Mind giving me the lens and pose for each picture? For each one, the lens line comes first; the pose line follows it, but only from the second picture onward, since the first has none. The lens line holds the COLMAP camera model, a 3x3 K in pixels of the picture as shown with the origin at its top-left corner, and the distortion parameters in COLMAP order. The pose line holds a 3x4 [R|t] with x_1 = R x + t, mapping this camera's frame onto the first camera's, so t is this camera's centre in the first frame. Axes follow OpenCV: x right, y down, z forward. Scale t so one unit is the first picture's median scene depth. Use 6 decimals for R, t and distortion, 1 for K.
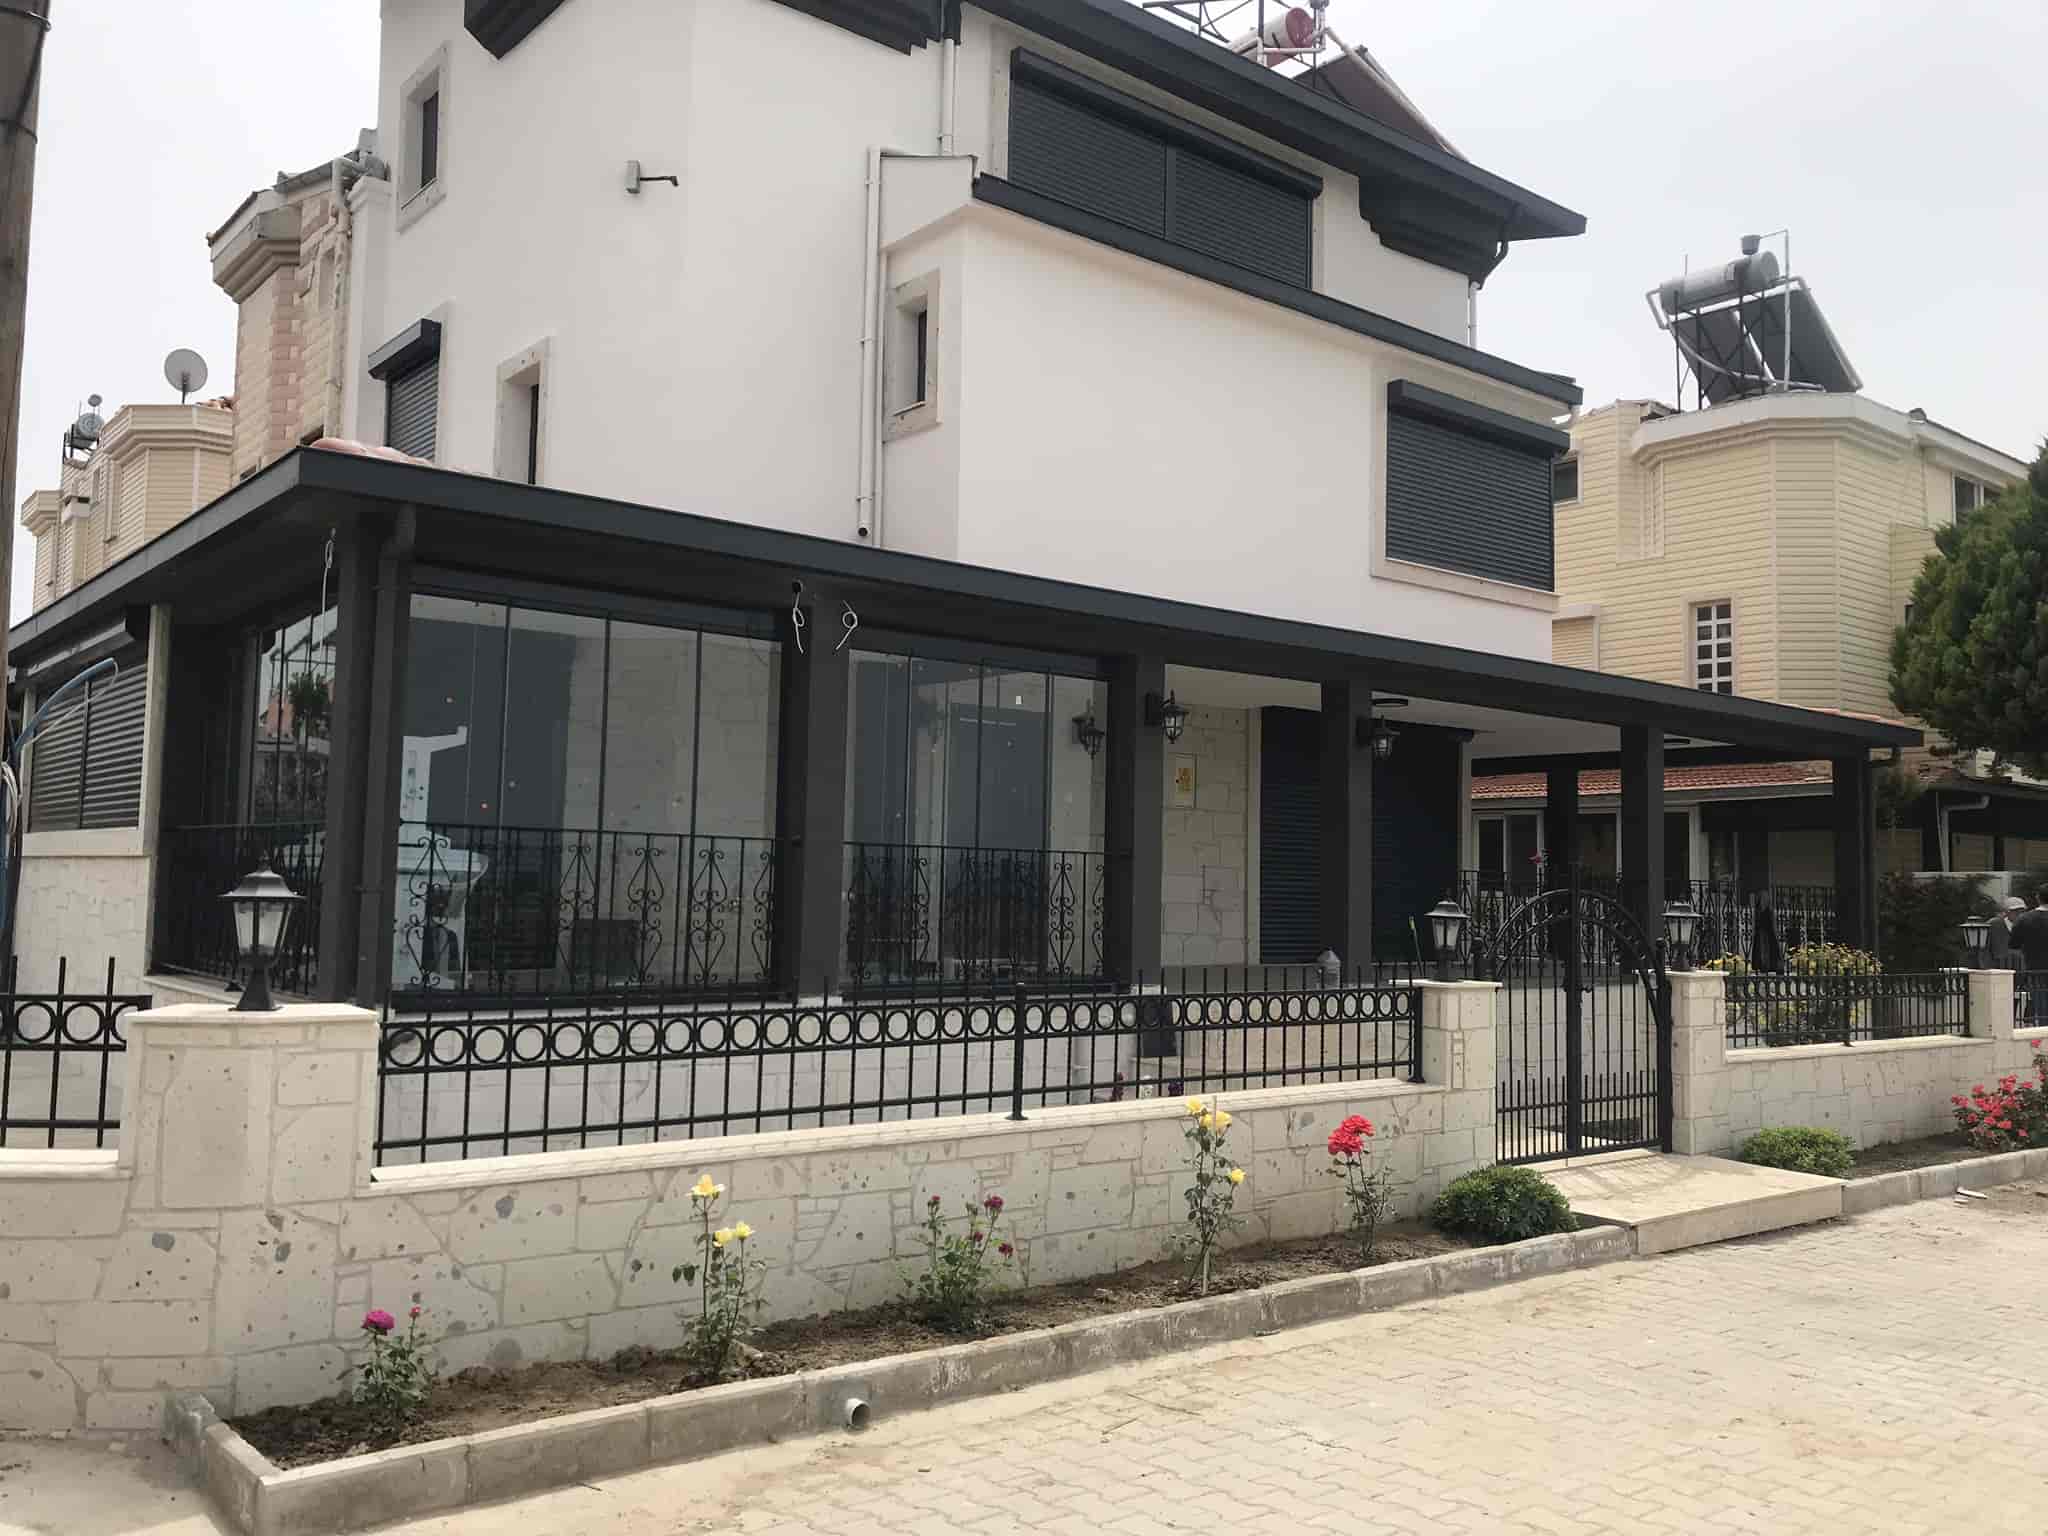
lens RADIAL K [[1680.9, 0, 1017.5], [0, 1680.9, 757.8], [0, 0, 1]] dist [0.031941, -0.029865]
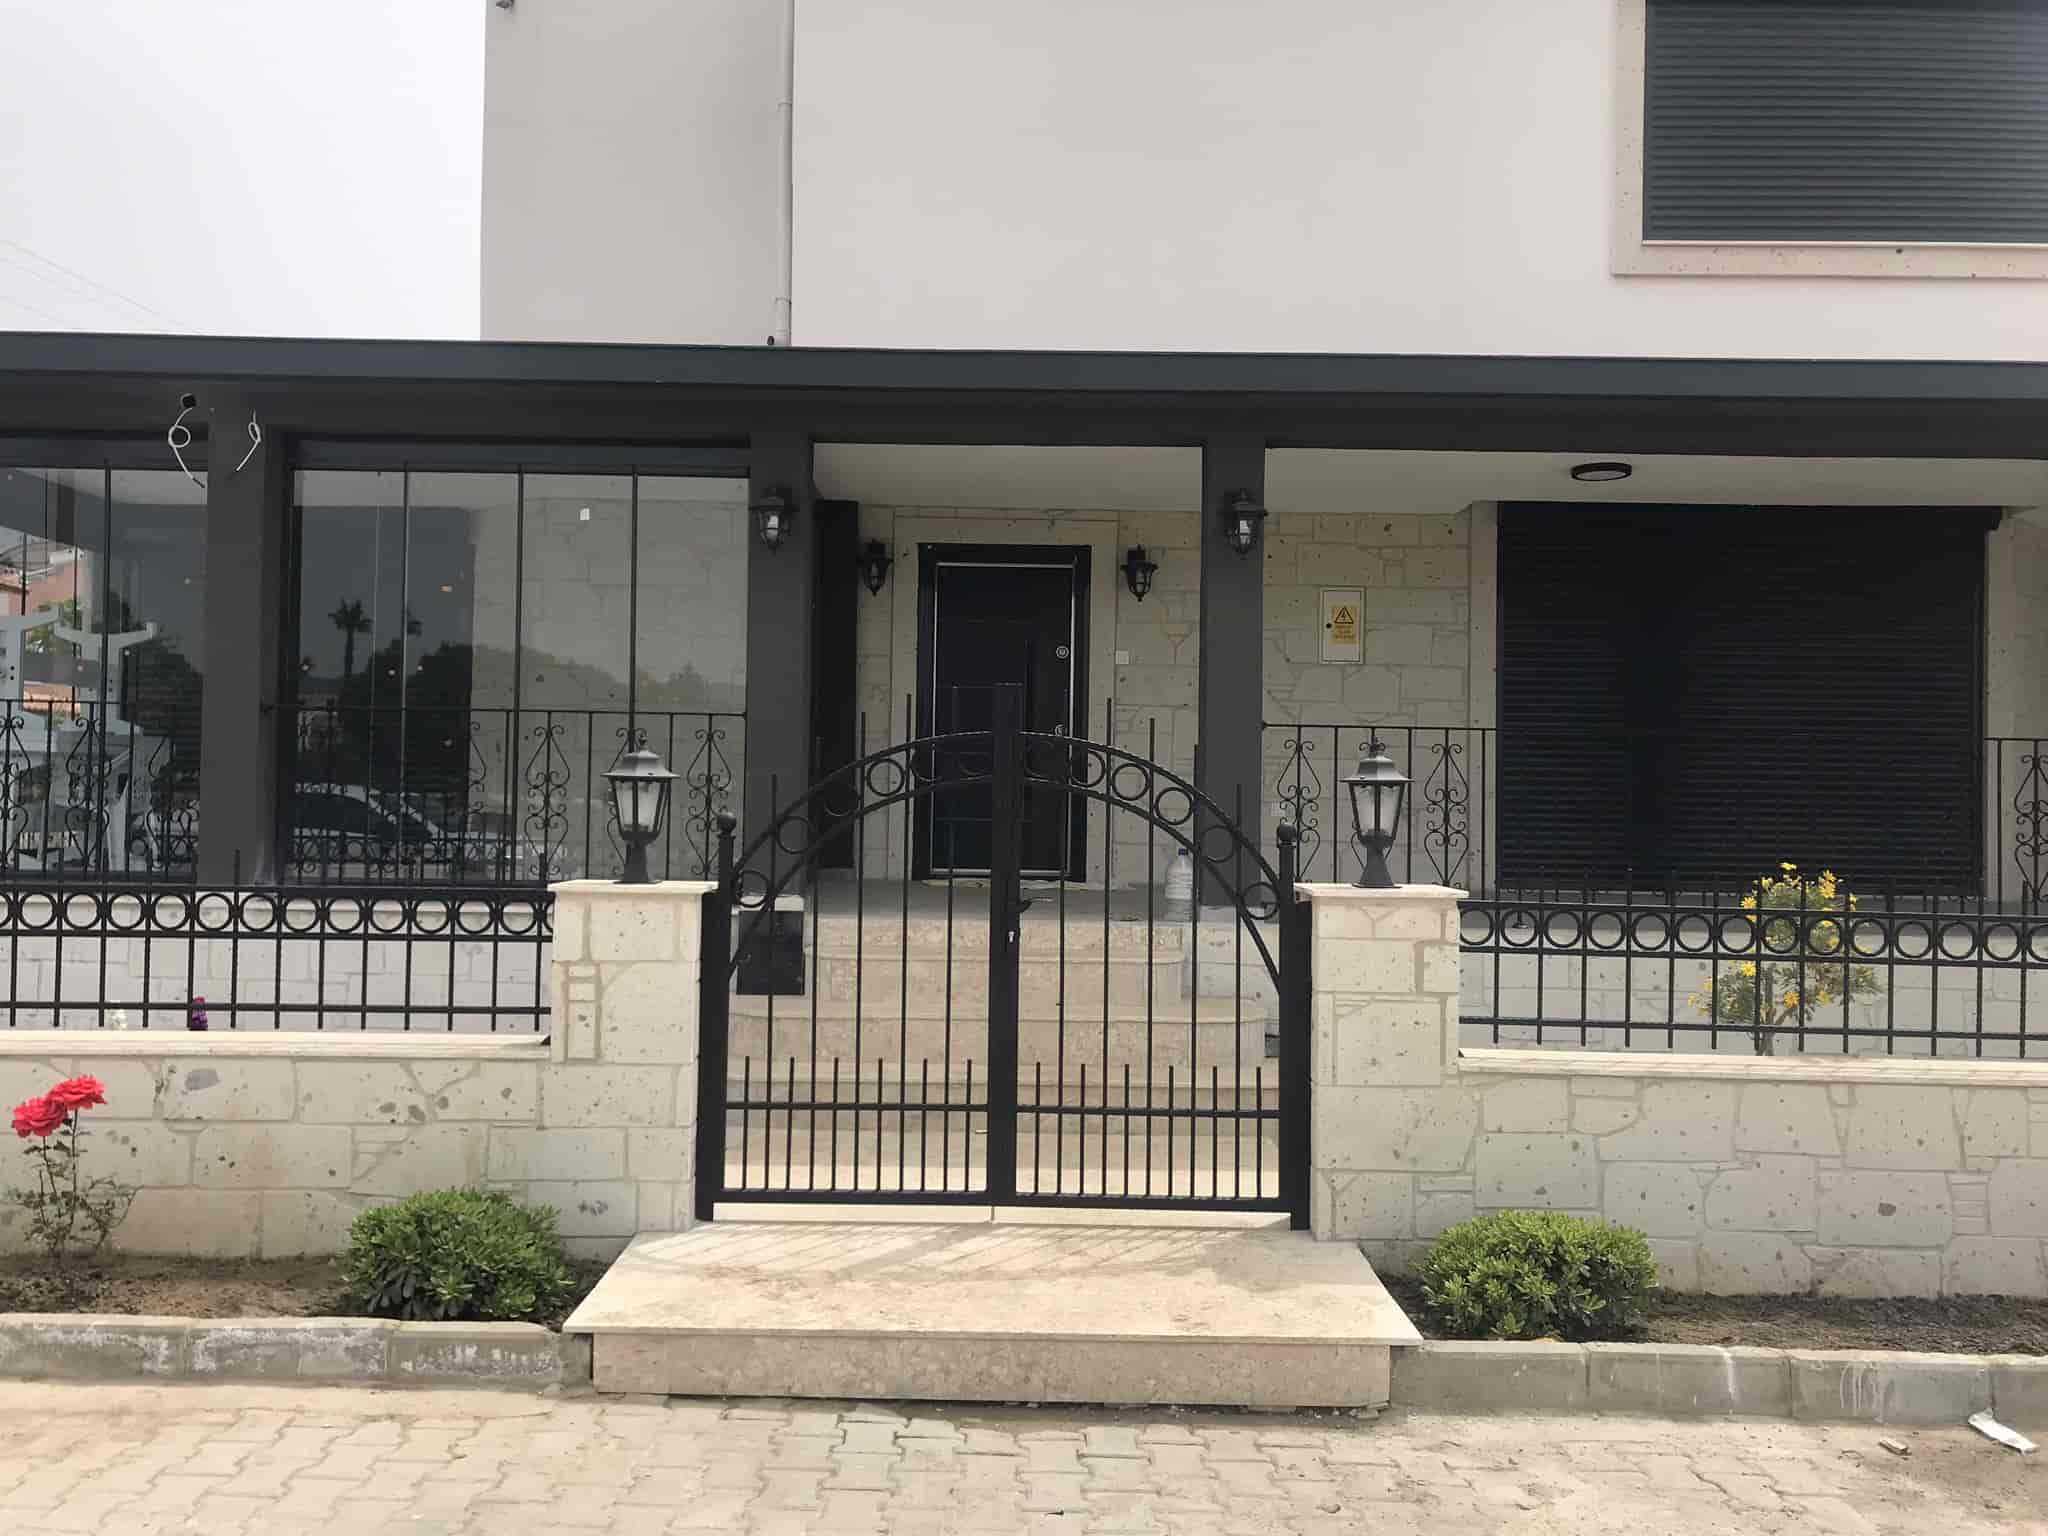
lens RADIAL K [[1680.9, 0, 1022.1], [0, 1680.9, 761.1], [0, 0, 1]] dist [0.031941, -0.029865]
pose [[0.772520, -0.024623, -0.634513, 0.835537], [0.050486, 0.998466, 0.022720, 0.091813], [0.632981, -0.049586, 0.772578, 0.696525]]
